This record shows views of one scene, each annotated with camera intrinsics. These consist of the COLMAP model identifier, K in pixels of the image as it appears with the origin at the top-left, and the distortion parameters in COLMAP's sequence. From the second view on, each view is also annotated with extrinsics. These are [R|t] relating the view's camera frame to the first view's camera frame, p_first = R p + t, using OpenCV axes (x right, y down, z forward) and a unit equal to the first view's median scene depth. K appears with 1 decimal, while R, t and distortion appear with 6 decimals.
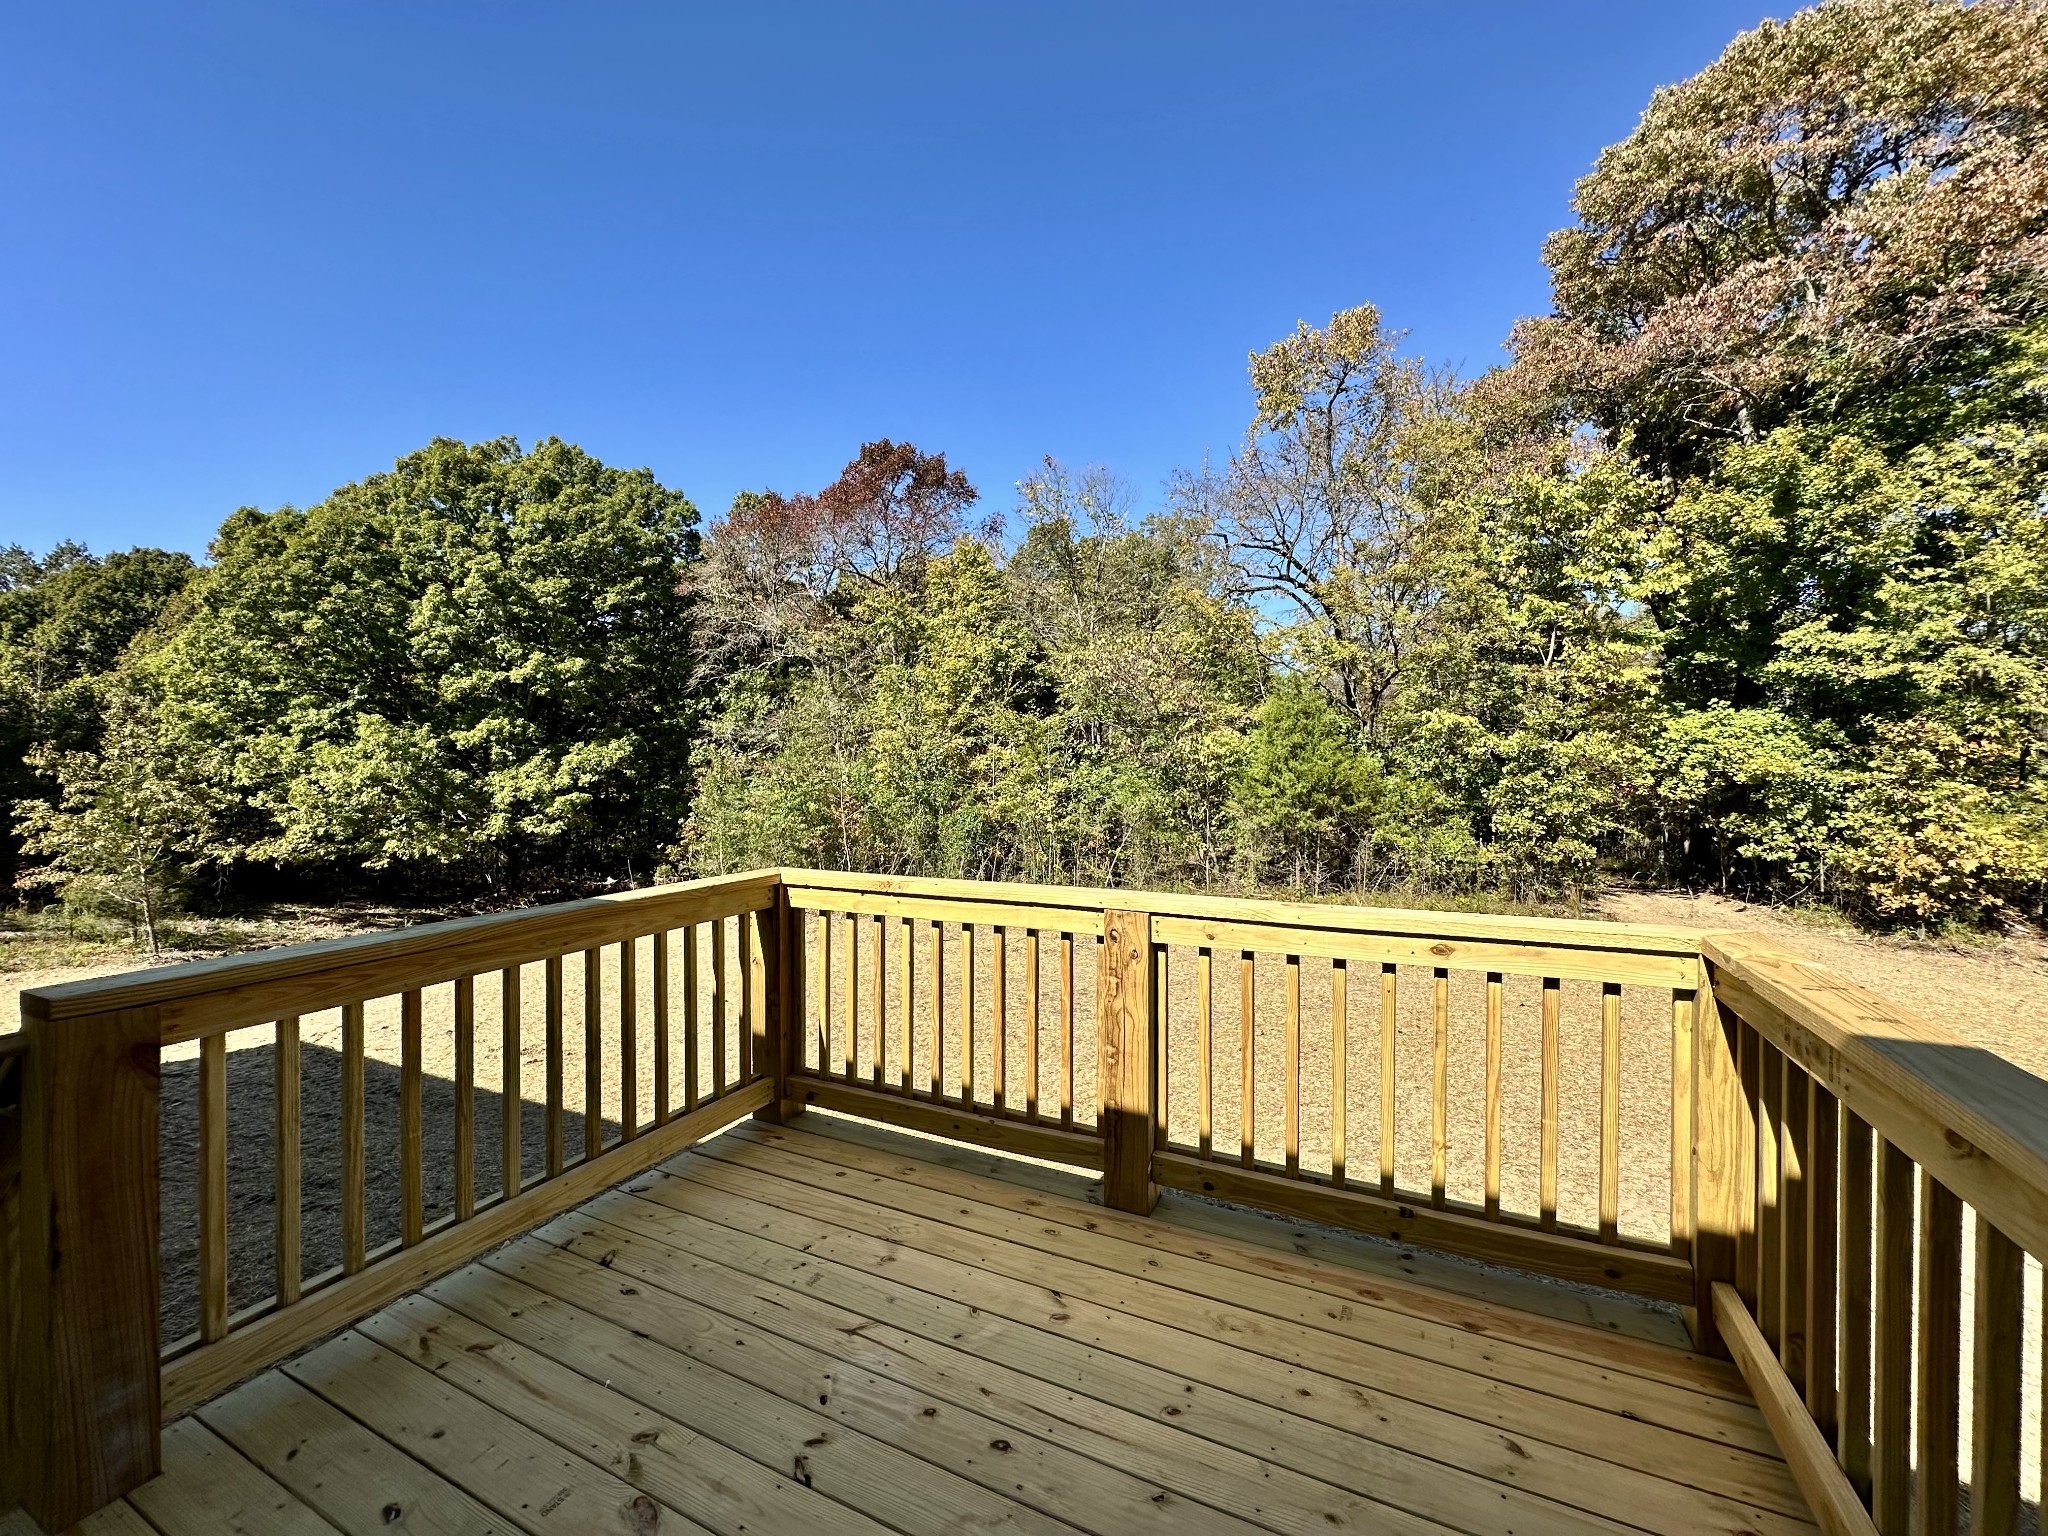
lens RADIAL K [[818.2, 0, 1024.0], [0, 818.2, 768.0], [0, 0, 1]] dist [-0.004949, 0.000020]
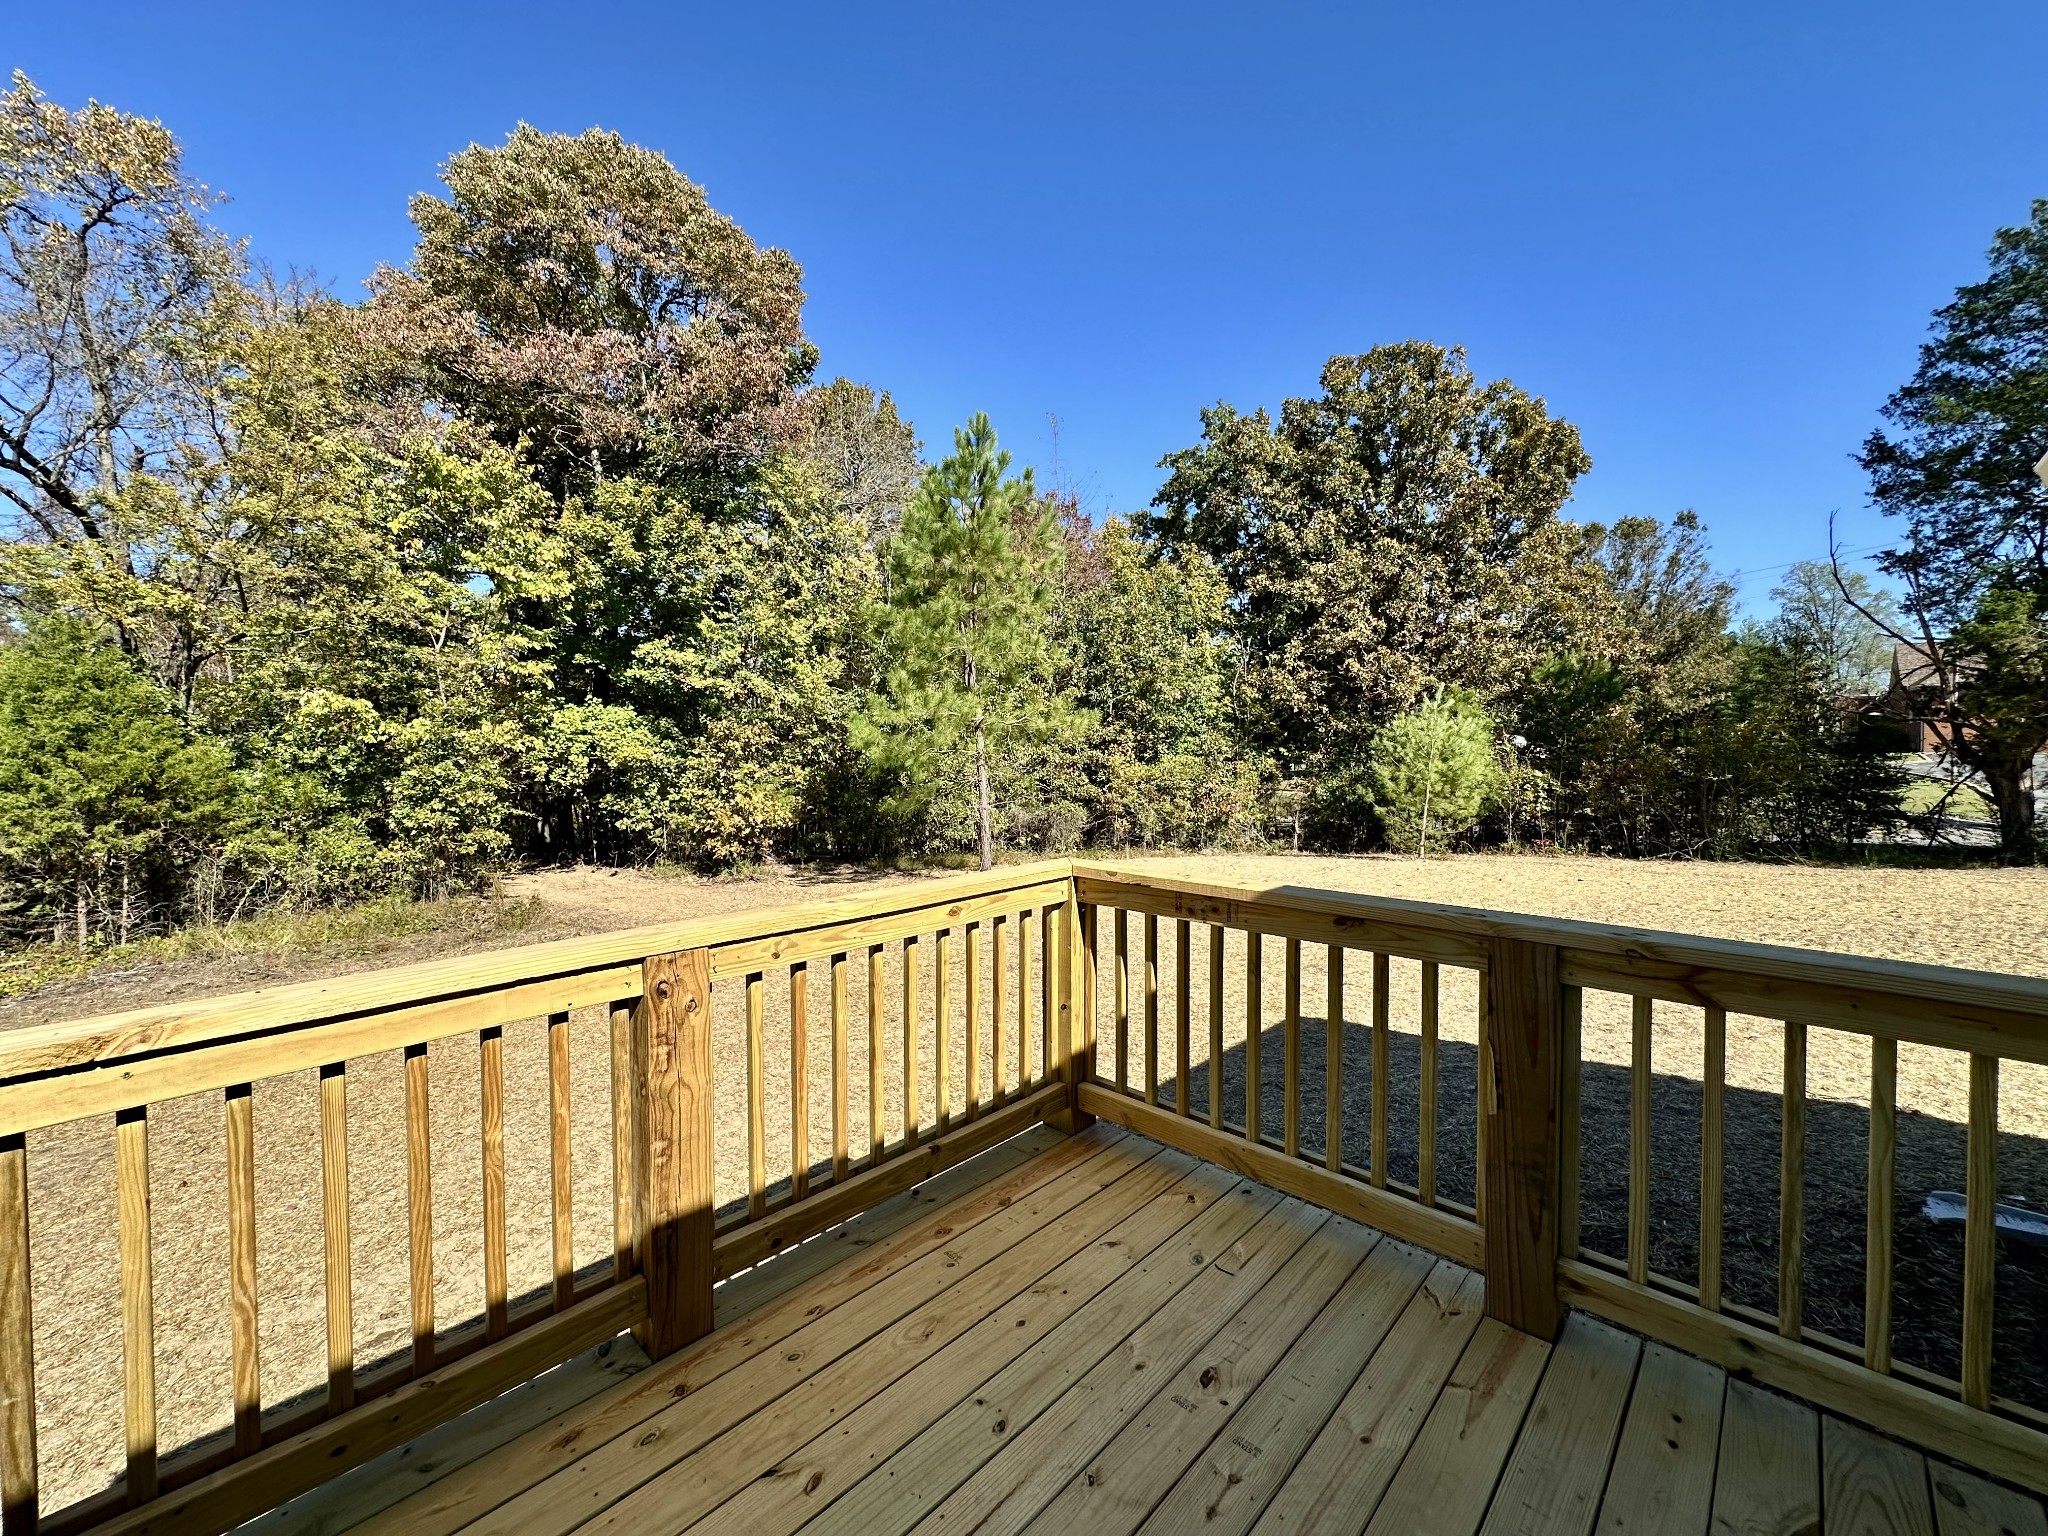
lens RADIAL K [[814.9, 0, 1021.9], [0, 814.9, 768.5], [0, 0, 1]] dist [-0.000507, -0.000269]
pose [[0.300972, -0.024749, 0.953312, -0.047495], [0.010804, 0.999688, 0.022542, -0.000711], [-0.953572, 0.003515, 0.301145, 0.045769]]
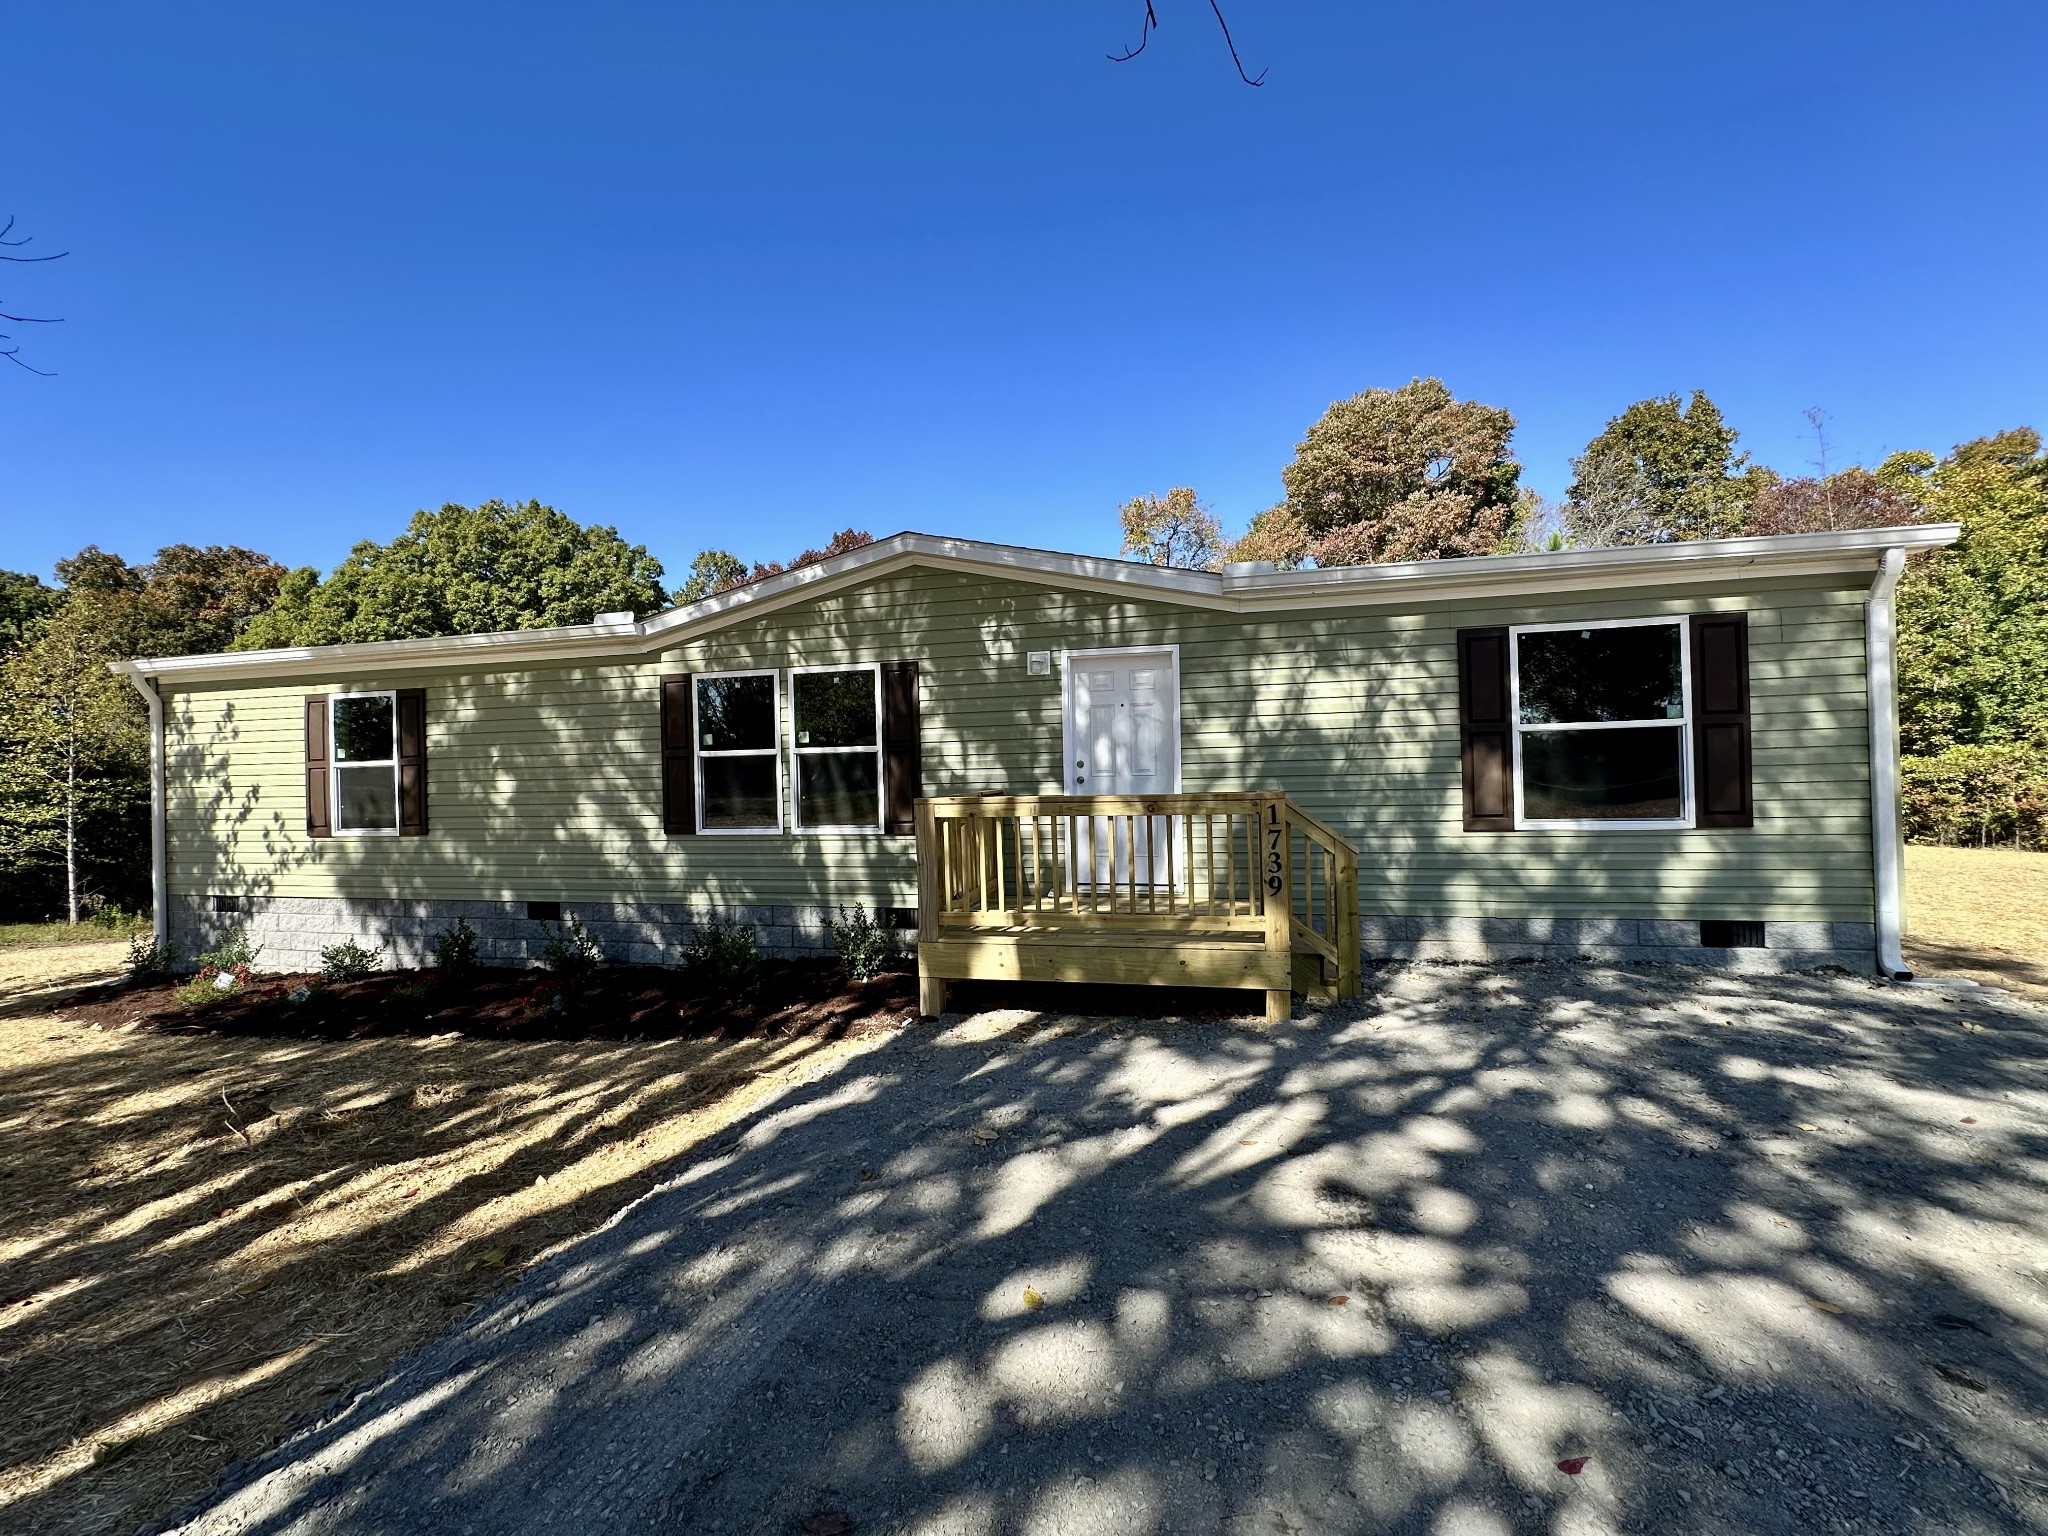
lens RADIAL K [[814.9, 0, 1021.9], [0, 814.9, 768.5], [0, 0, 1]] dist [-0.000507, -0.000269]
pose [[0.974694, -0.025775, 0.222053, -0.267642], [0.027297, 0.999620, -0.003789, 0.005115], [-0.221871, 0.009755, 0.975027, -0.487099]]
